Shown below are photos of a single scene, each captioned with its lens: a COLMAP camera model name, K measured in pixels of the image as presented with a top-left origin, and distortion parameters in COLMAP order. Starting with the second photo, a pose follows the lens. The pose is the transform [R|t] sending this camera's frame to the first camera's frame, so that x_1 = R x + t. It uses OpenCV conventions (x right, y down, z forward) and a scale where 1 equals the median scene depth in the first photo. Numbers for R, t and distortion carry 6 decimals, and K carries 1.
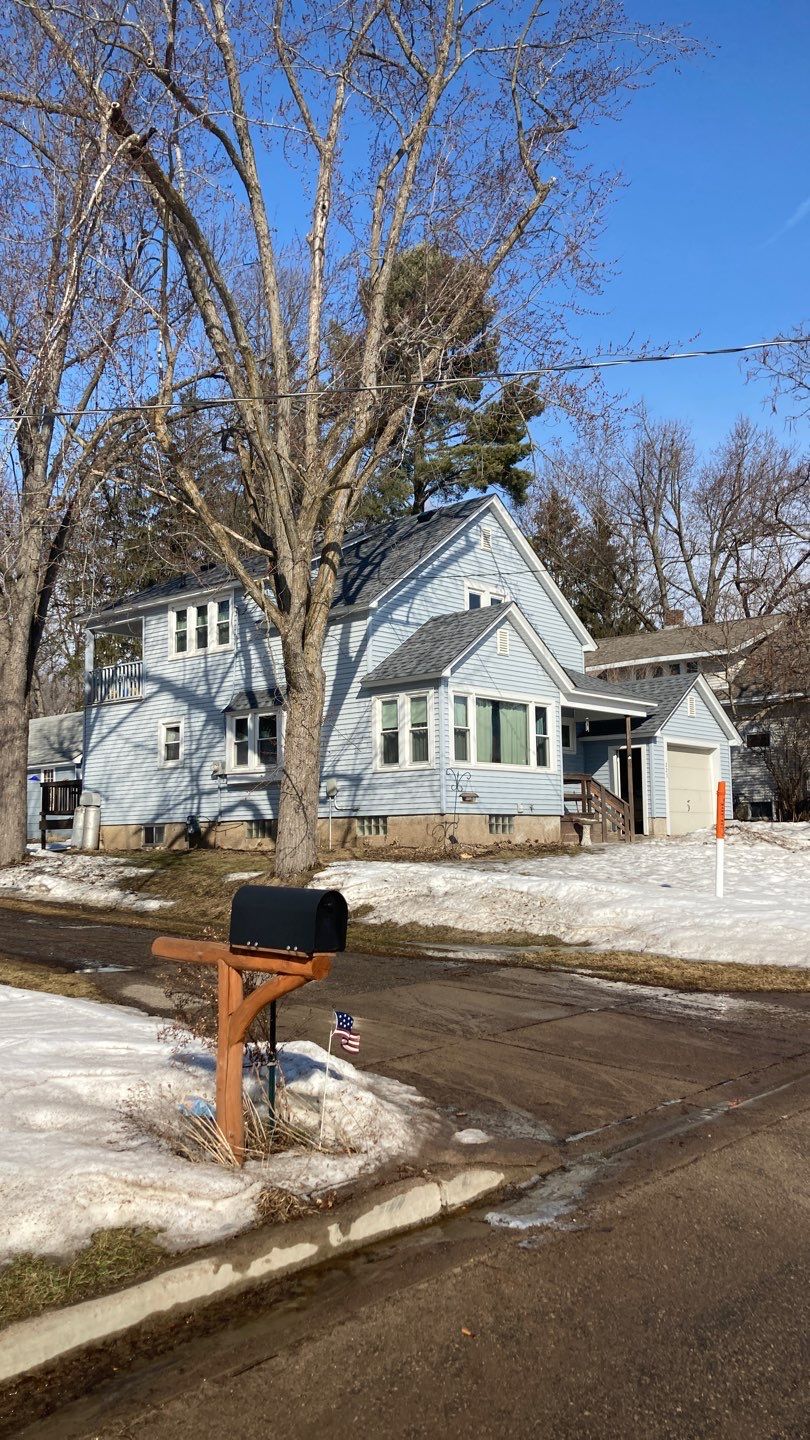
lens RADIAL K [[1113.6, 0, 412.1], [0, 1113.6, 724.4], [0, 0, 1]] dist [0.113891, -0.001985]
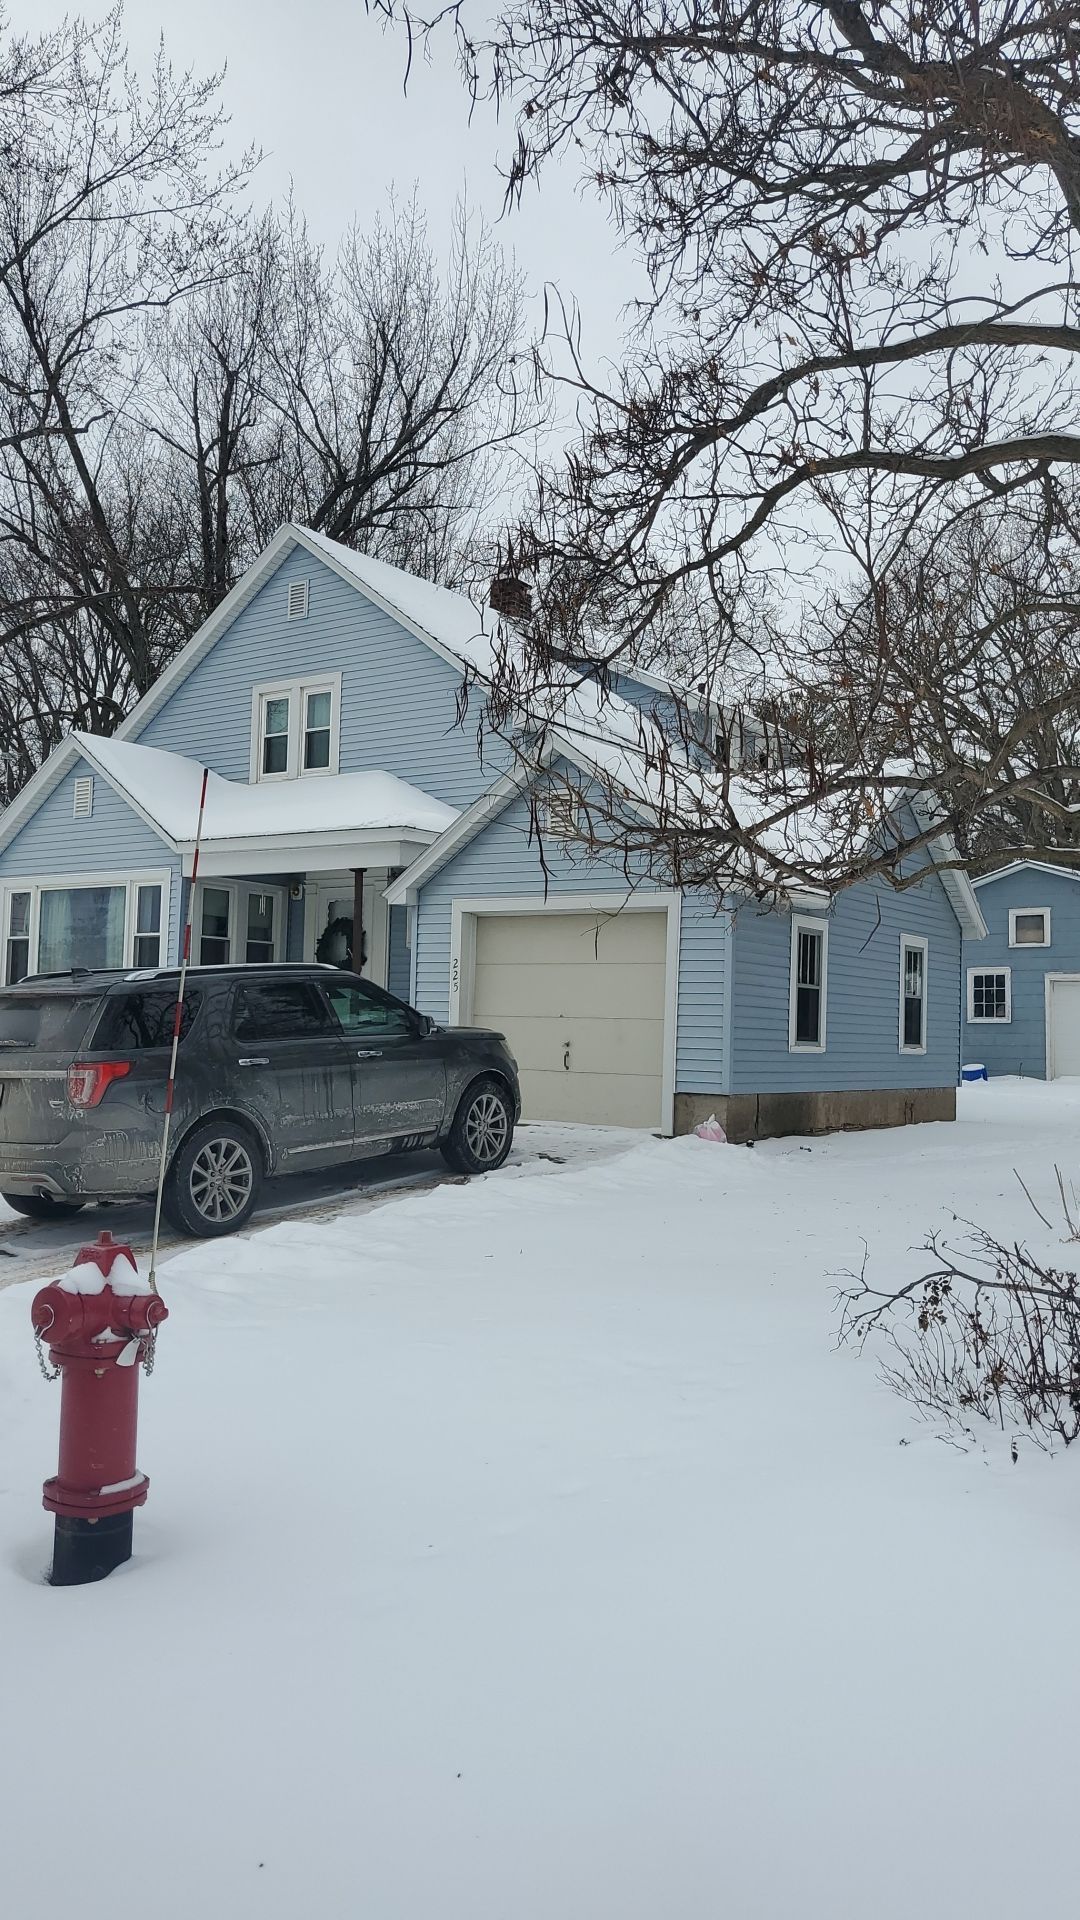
lens RADIAL K [[1399.9, 0, 550.2], [0, 1399.9, 967.7], [0, 0, 1]] dist [-0.008805, 0.004018]
pose [[0.162704, -0.029599, -0.986231, 0.856625], [0.074819, 0.997042, -0.017580, 0.054708], [0.983834, -0.070929, 0.164437, 1.046486]]
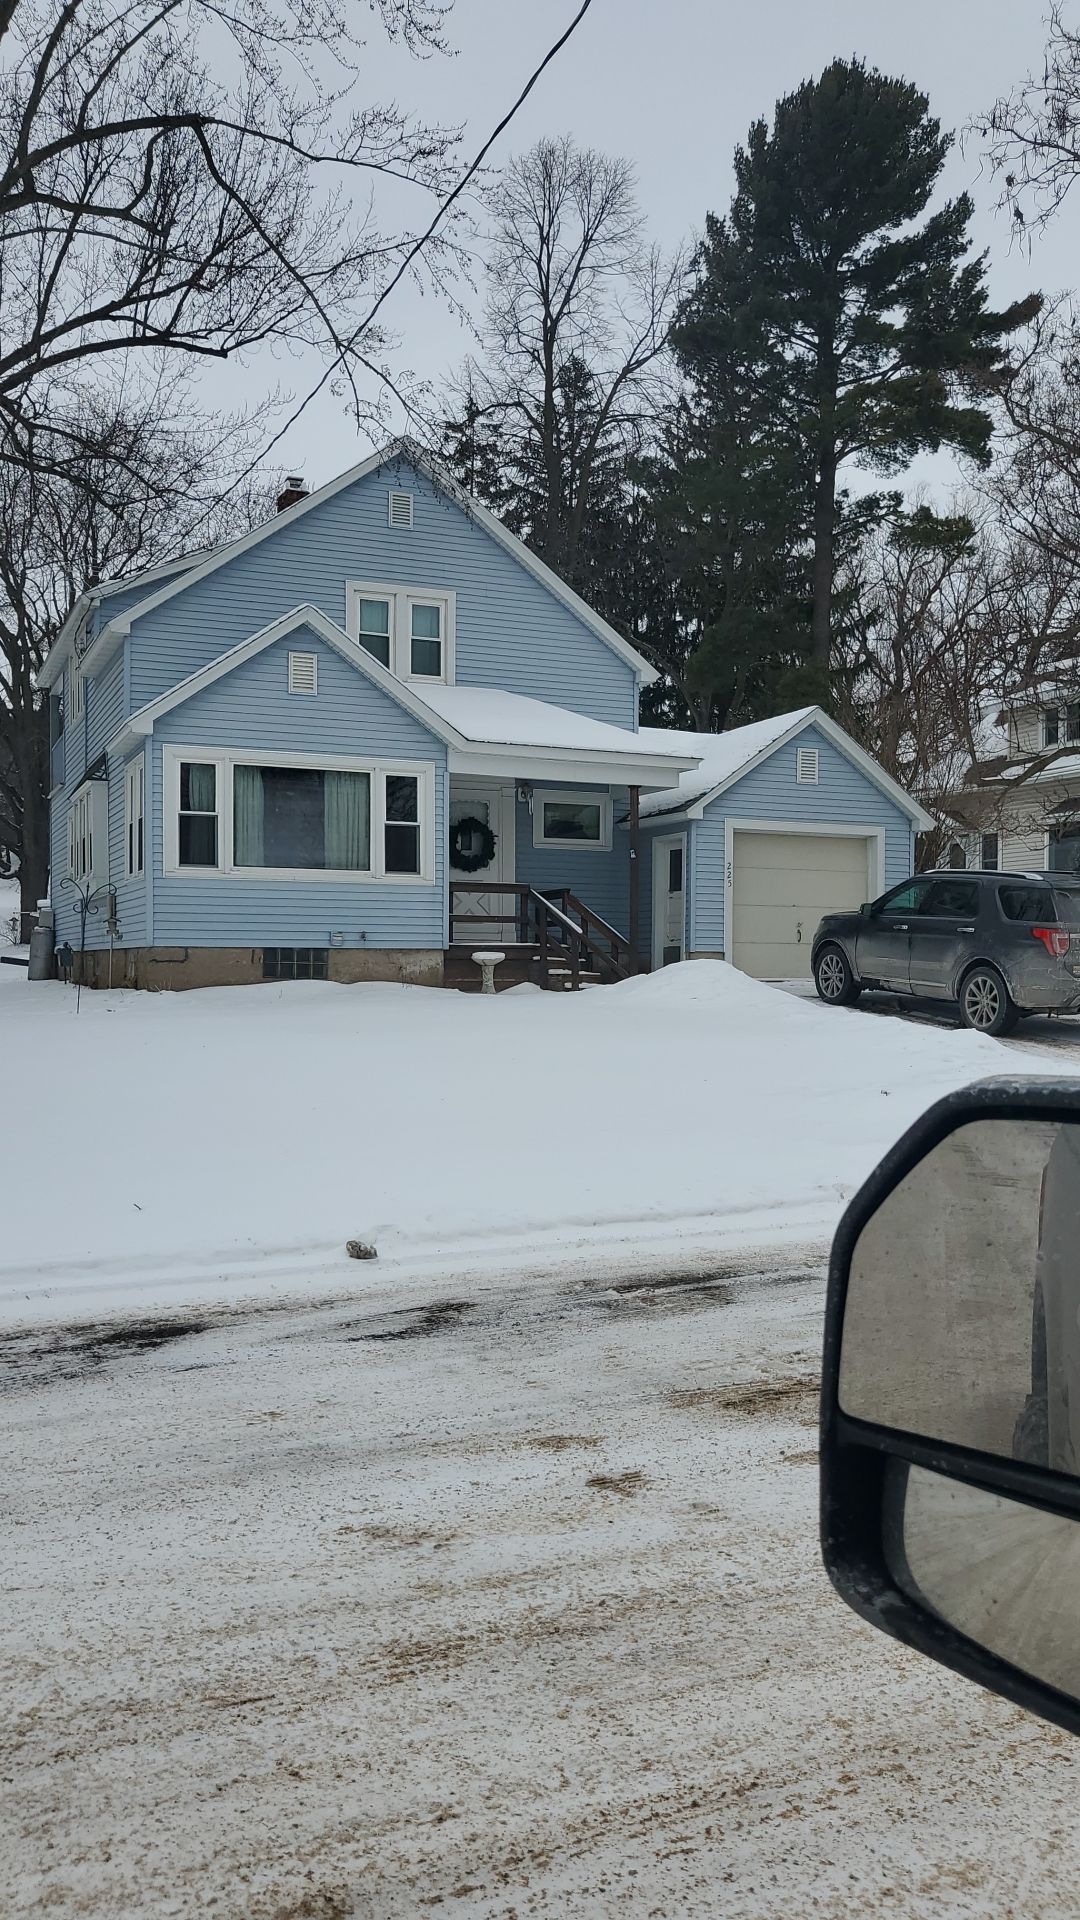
lens RADIAL K [[1399.9, 0, 593.2], [0, 1399.9, 1010.8], [0, 0, 1]] dist [-0.008805, 0.004018]
pose [[0.916985, 0.029606, -0.397821, 0.508997], [0.025121, 0.990977, 0.131654, 0.013008], [0.398129, -0.130719, 0.907968, 0.306140]]
